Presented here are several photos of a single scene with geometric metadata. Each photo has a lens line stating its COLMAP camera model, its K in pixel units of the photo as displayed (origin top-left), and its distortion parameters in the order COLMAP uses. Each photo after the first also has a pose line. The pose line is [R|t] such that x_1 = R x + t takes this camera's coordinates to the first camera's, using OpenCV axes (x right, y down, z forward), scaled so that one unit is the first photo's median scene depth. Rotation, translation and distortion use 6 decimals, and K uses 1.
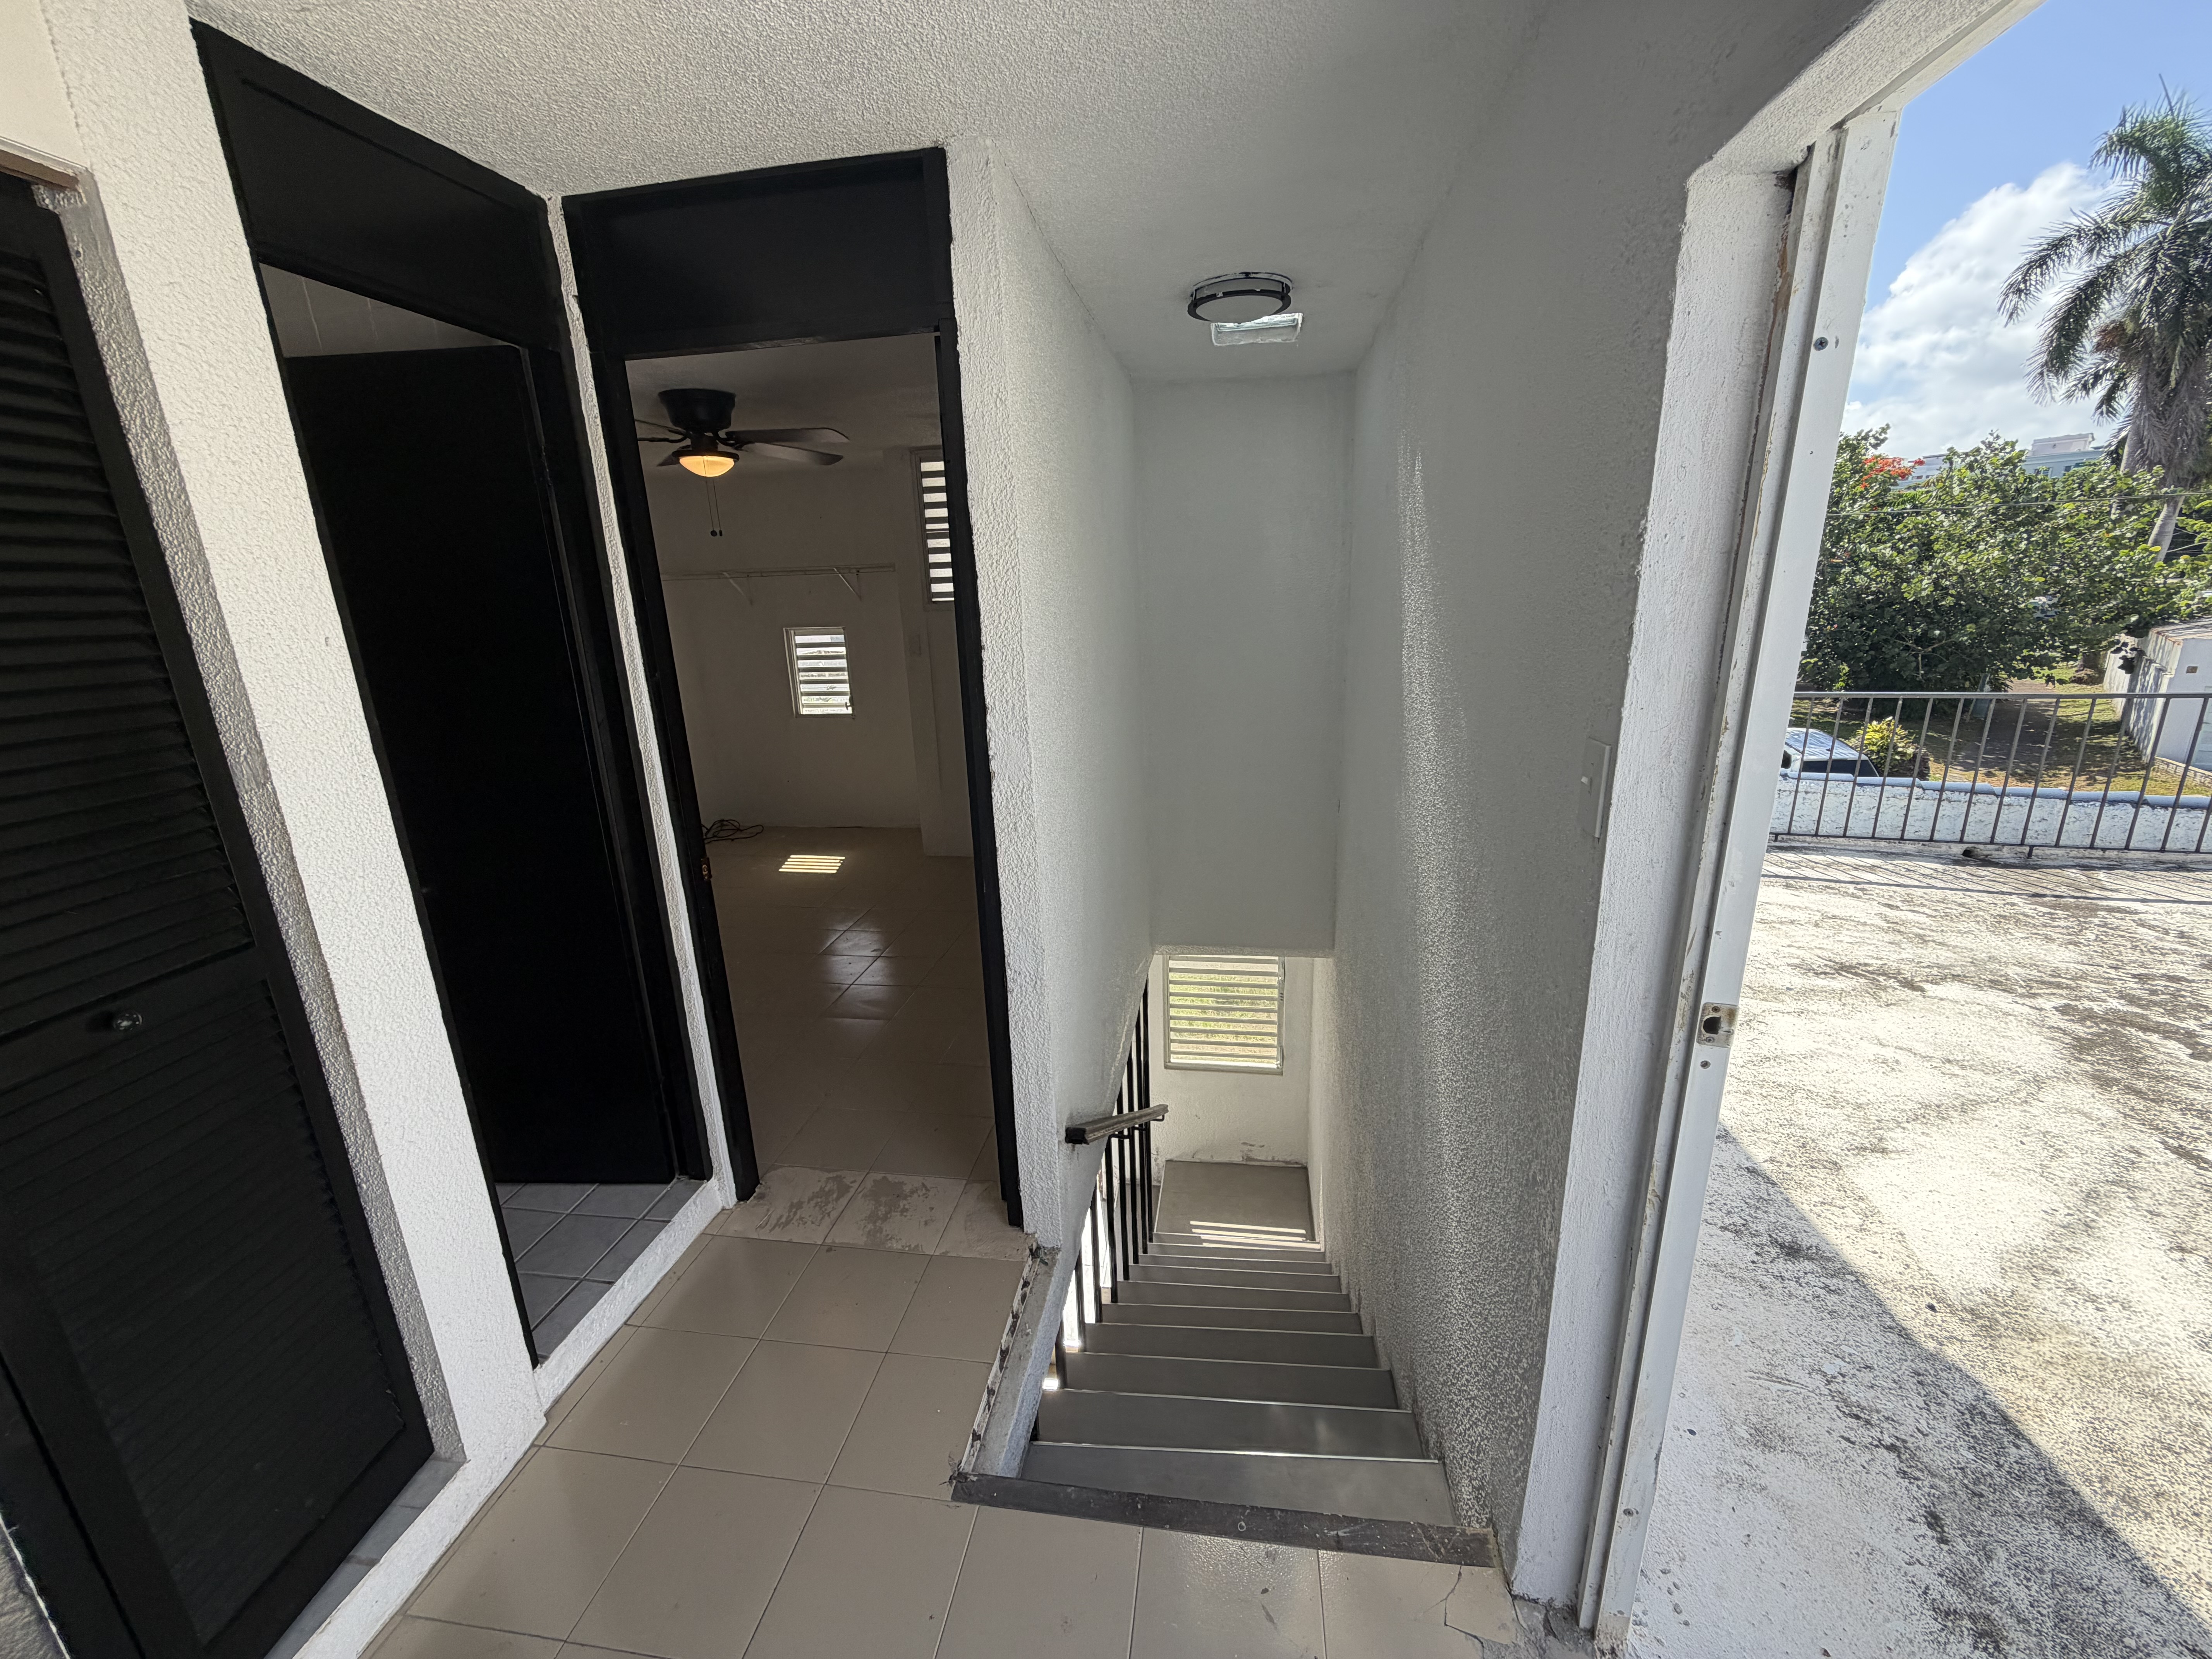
lens RADIAL K [[880.4, 0, 1096.1], [0, 880.4, 829.3], [0, 0, 1]] dist [-0.001405, 0.000290]
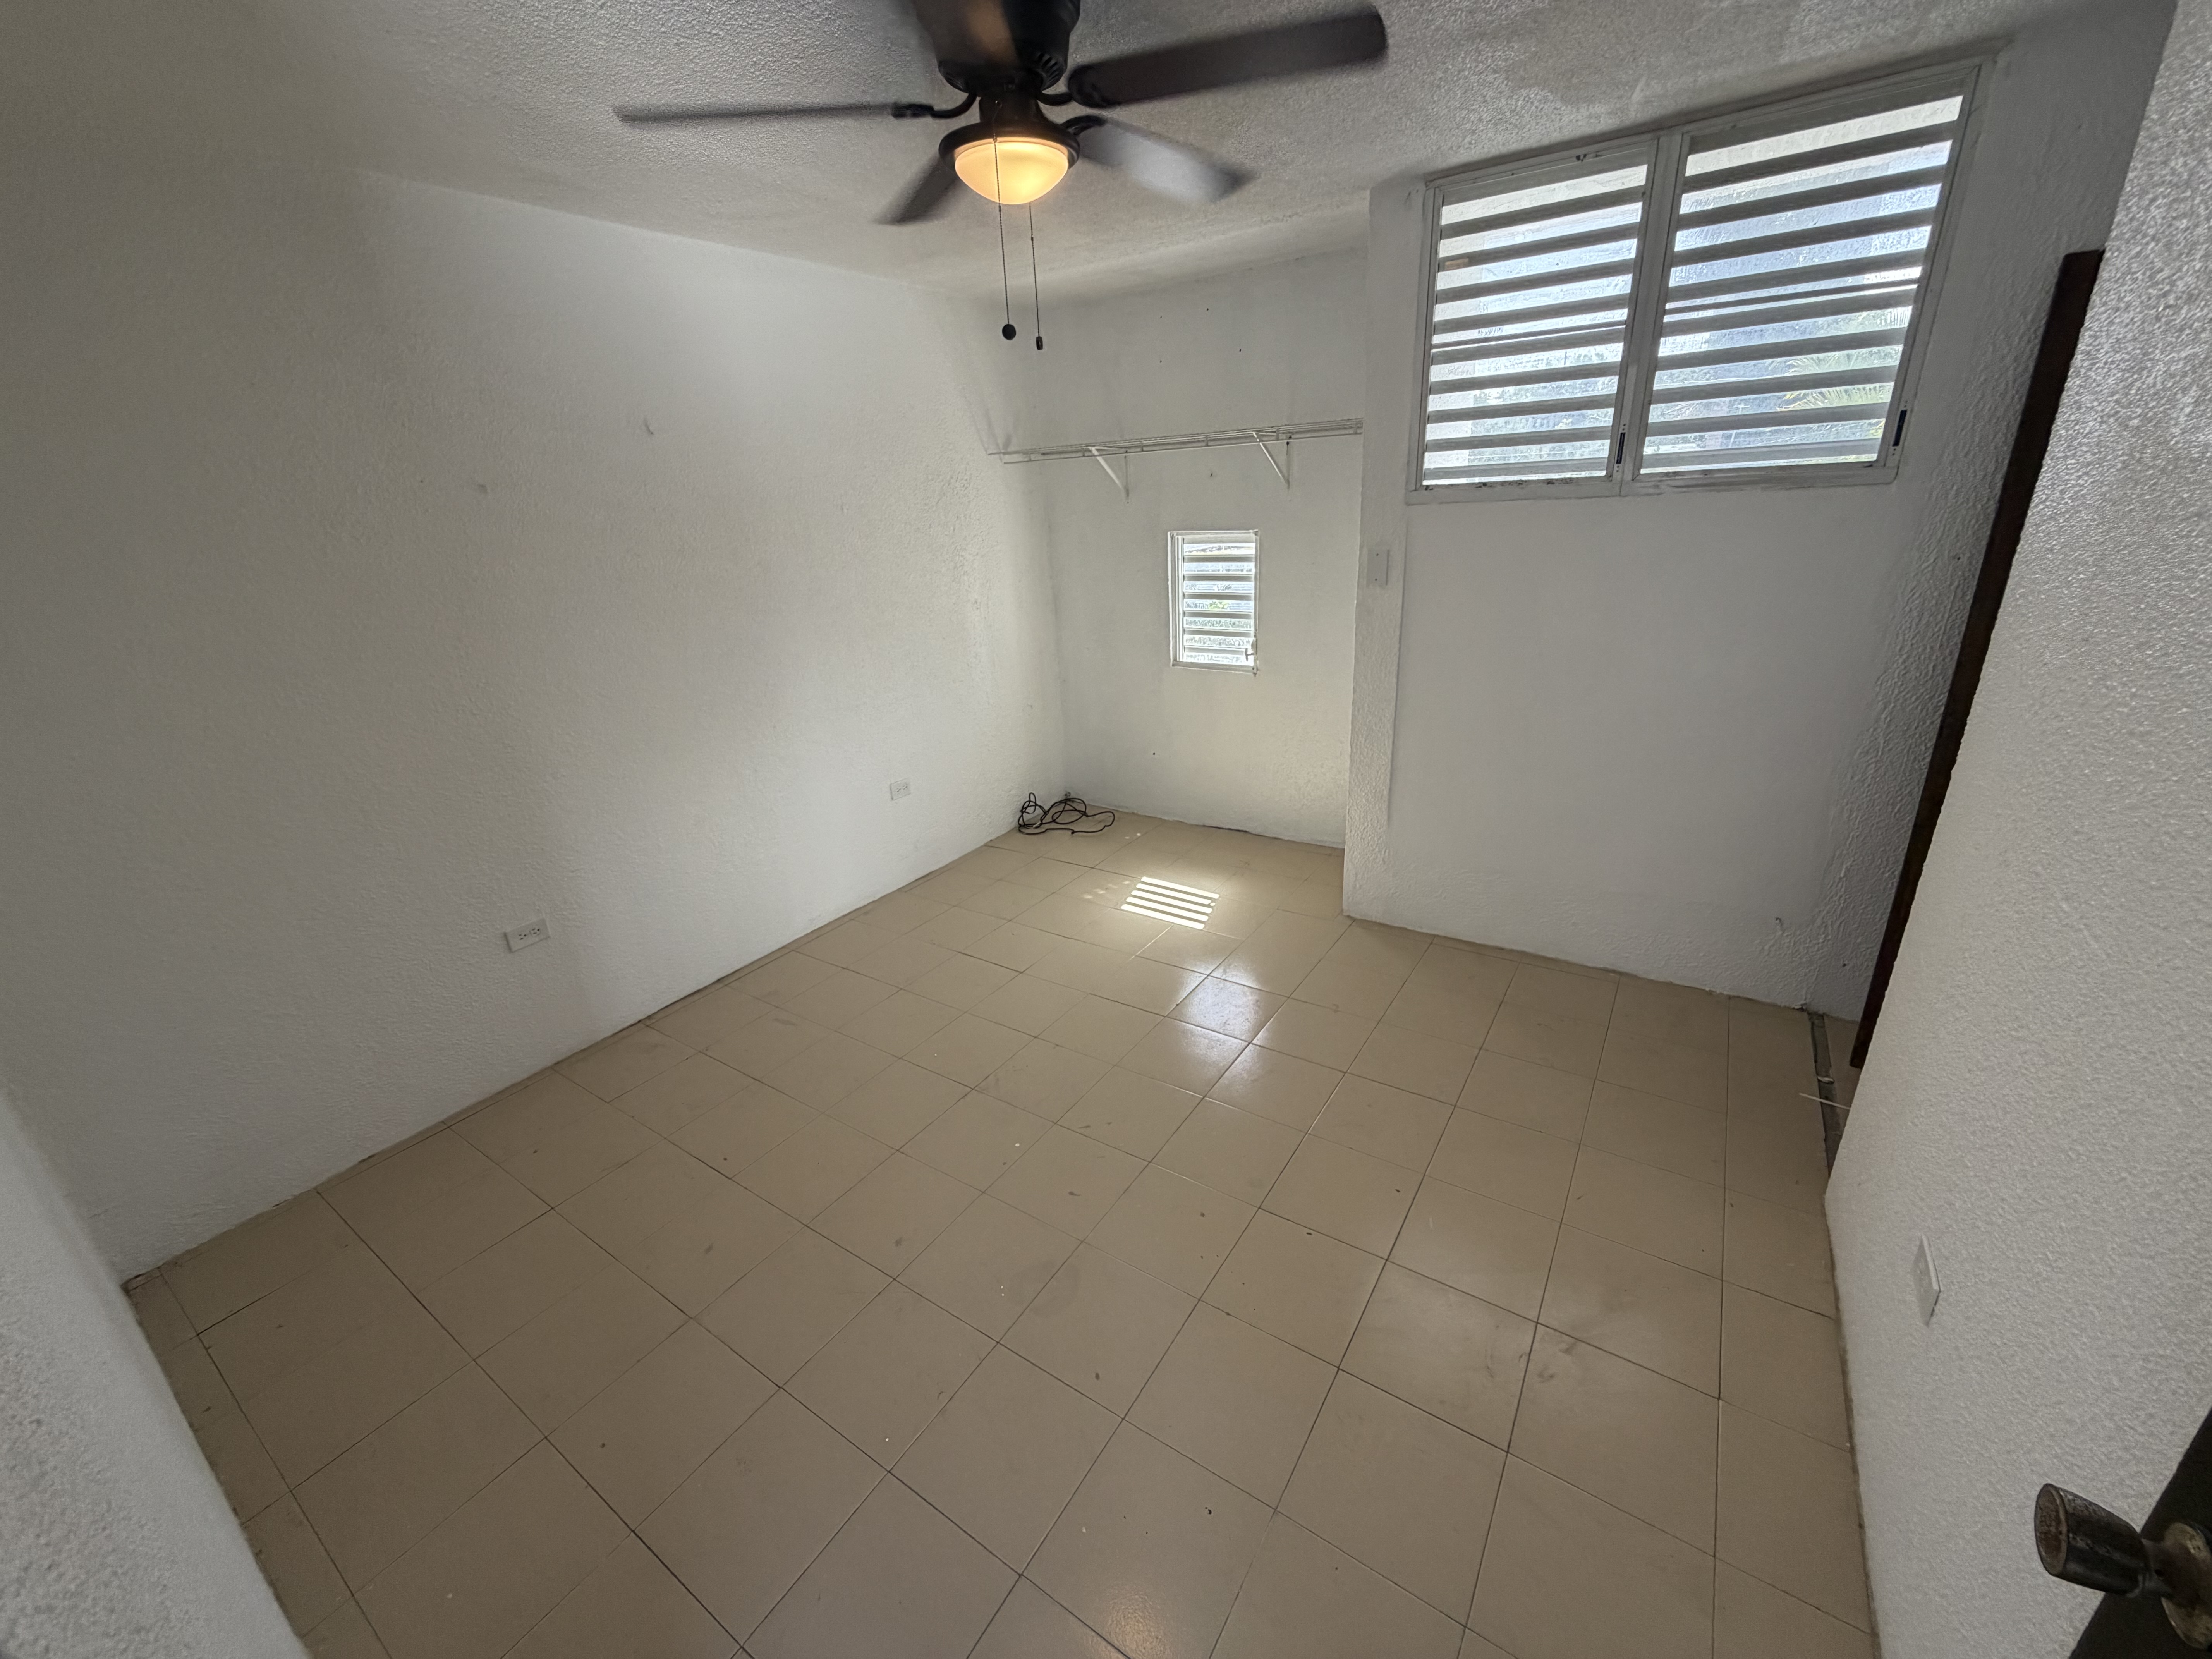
lens RADIAL K [[880.4, 0, 1099.5], [0, 880.4, 826.7], [0, 0, 1]] dist [-0.001405, 0.000290]
pose [[0.912044, 0.129786, -0.389014, -0.112788], [-0.084254, 0.987665, 0.131979, -0.091220], [0.401344, -0.087594, 0.911729, 0.349496]]
